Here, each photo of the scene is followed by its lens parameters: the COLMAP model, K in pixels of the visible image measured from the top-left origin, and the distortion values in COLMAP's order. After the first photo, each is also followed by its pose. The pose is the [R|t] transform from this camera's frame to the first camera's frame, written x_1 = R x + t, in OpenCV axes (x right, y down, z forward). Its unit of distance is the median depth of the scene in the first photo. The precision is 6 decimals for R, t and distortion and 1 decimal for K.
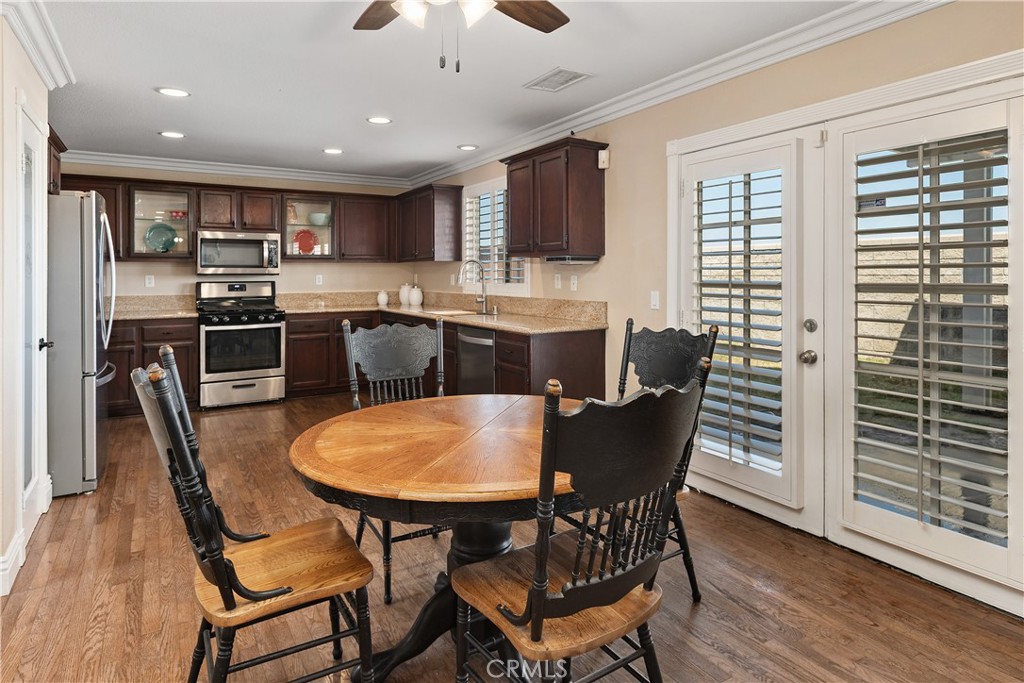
lens RADIAL K [[591.6, 0, 532.4], [0, 591.6, 274.6], [0, 0, 1]] dist [-0.002493, -0.001749]
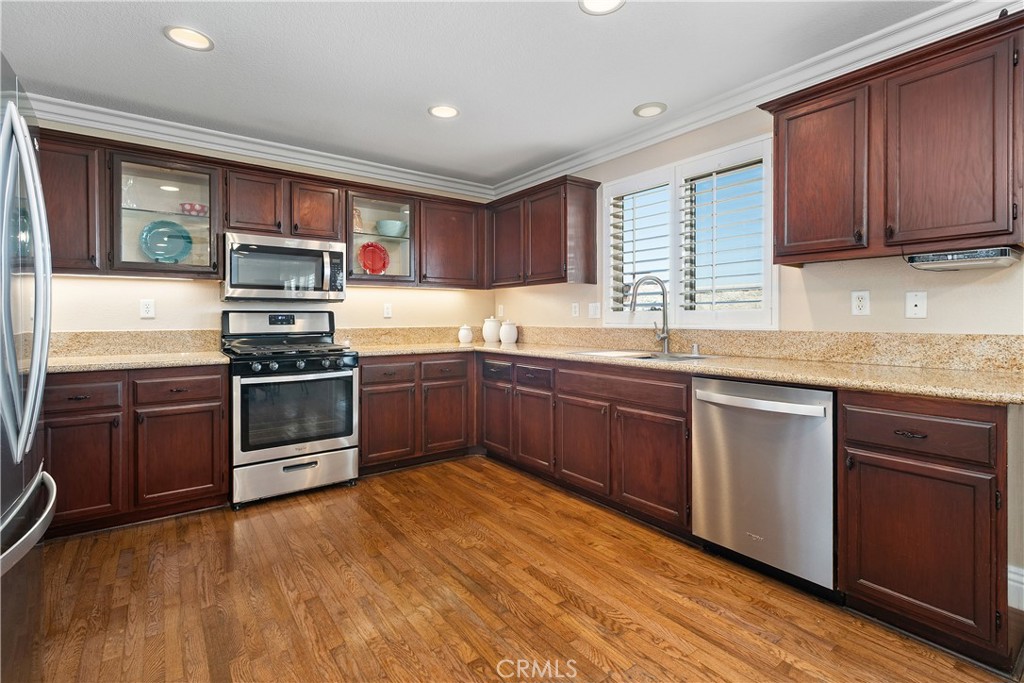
lens RADIAL K [[480.3, 0, 526.2], [0, 480.3, 317.7], [0, 0, 1]] dist [0.008952, -0.001561]
pose [[0.996005, 0.000635, 0.089290, -0.274757], [-0.000562, 0.999999, -0.000845, 0.021083], [-0.089291, 0.000791, 0.996005, 0.425234]]
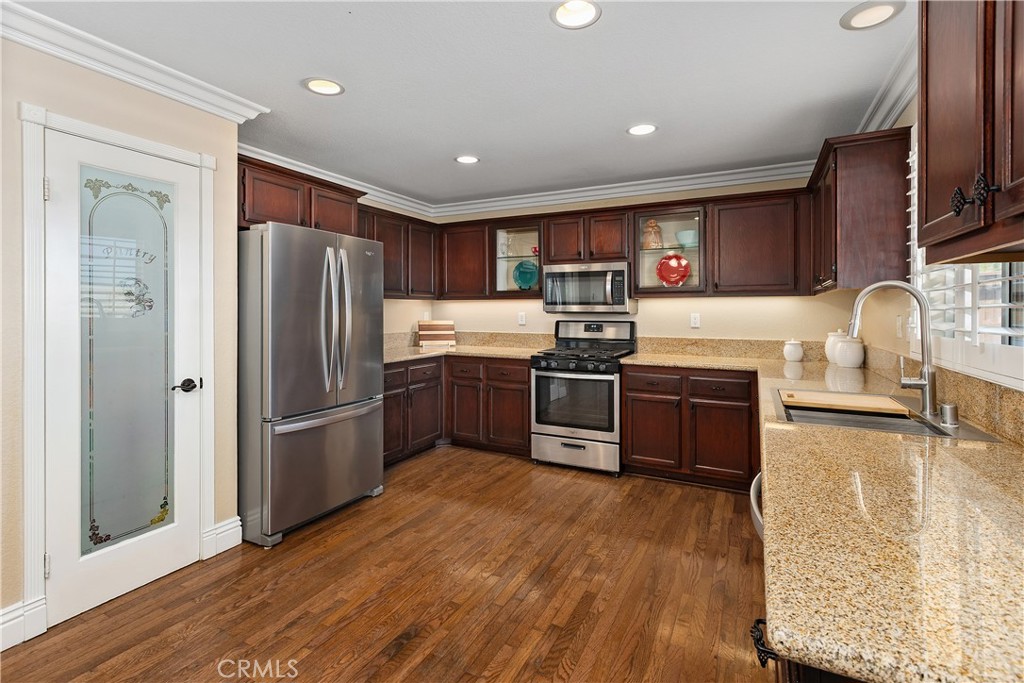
lens RADIAL K [[480.3, 0, 490.5], [0, 480.3, 311.1], [0, 0, 1]] dist [0.008952, -0.001561]
pose [[0.490497, 0.000554, -0.871443, 0.046798], [-0.004250, 0.999989, -0.001756, -0.001005], [0.871433, 0.004565, 0.490494, 0.547614]]
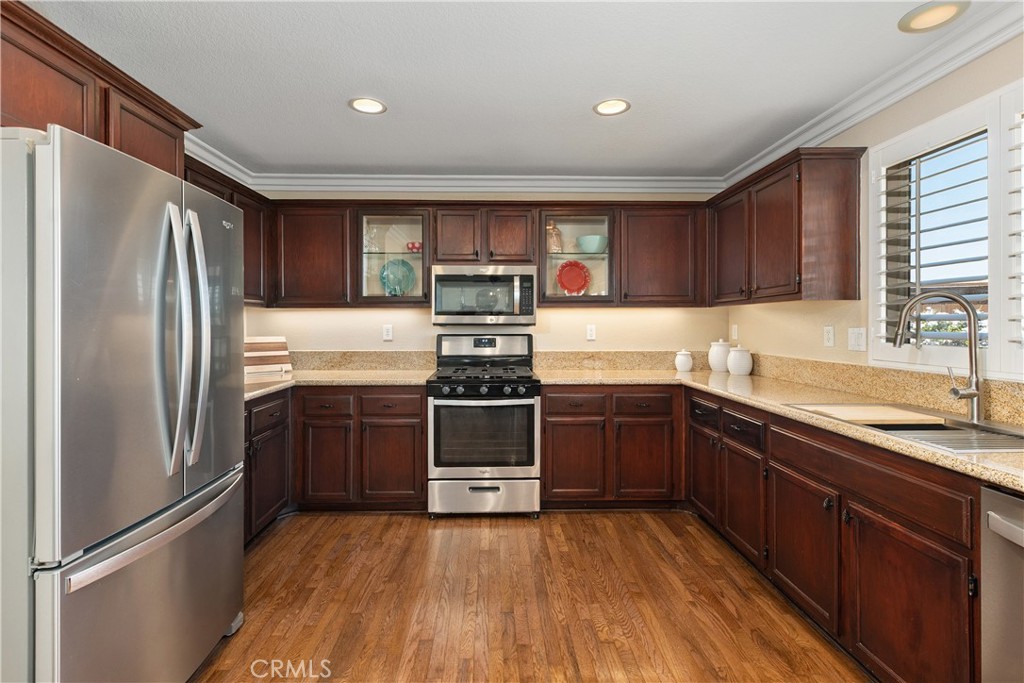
lens RADIAL K [[493.5, 0, 498.9], [0, 493.5, 320.6], [0, 0, 1]] dist [0.002654, 0.000067]
pose [[0.855045, -0.001688, -0.518551, -0.173180], [-0.002025, 0.999976, -0.006594, -0.001544], [0.518550, 0.006688, 0.855021, 0.507400]]
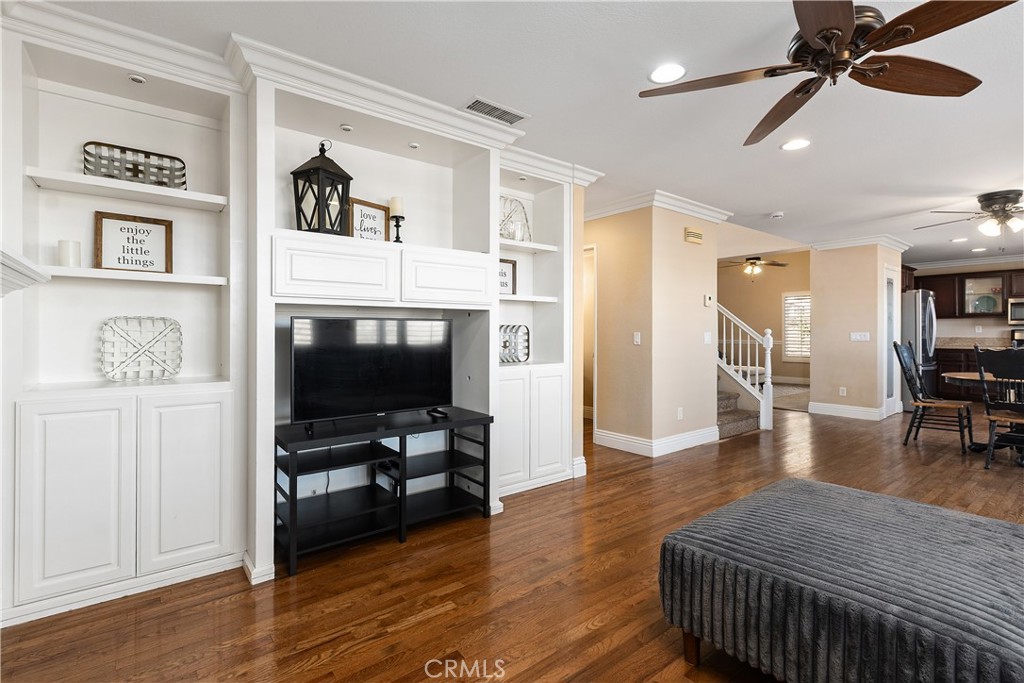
lens RADIAL K [[480.3, 0, 505.3], [0, 480.3, 325.6], [0, 0, 1]] dist [0.008952, -0.001561]
pose [[0.110043, -0.006501, -0.993906, 0.612963], [-0.004633, 0.999964, -0.007054, 0.017441], [0.993916, 0.005381, 0.110009, -0.538497]]
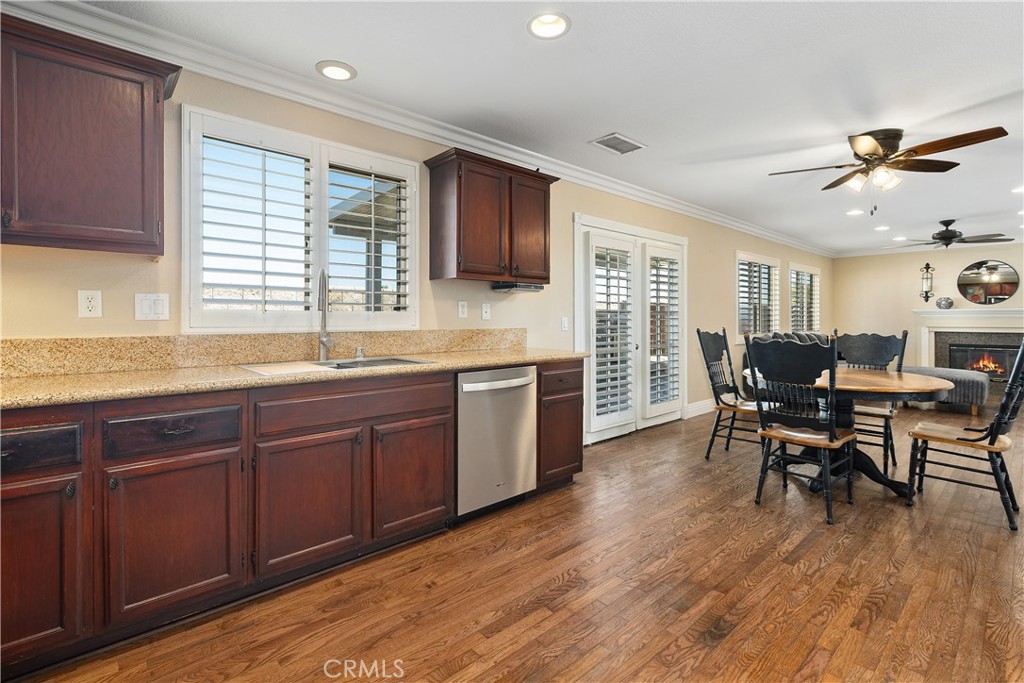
lens RADIAL K [[480.3, 0, 497.6], [0, 480.3, 317.3], [0, 0, 1]] dist [0.008952, -0.001561]
pose [[-0.163747, 0.005451, 0.986487, -0.536831], [0.001070, 0.999985, -0.005348, 0.021179], [-0.986502, 0.000180, -0.163751, 0.839563]]
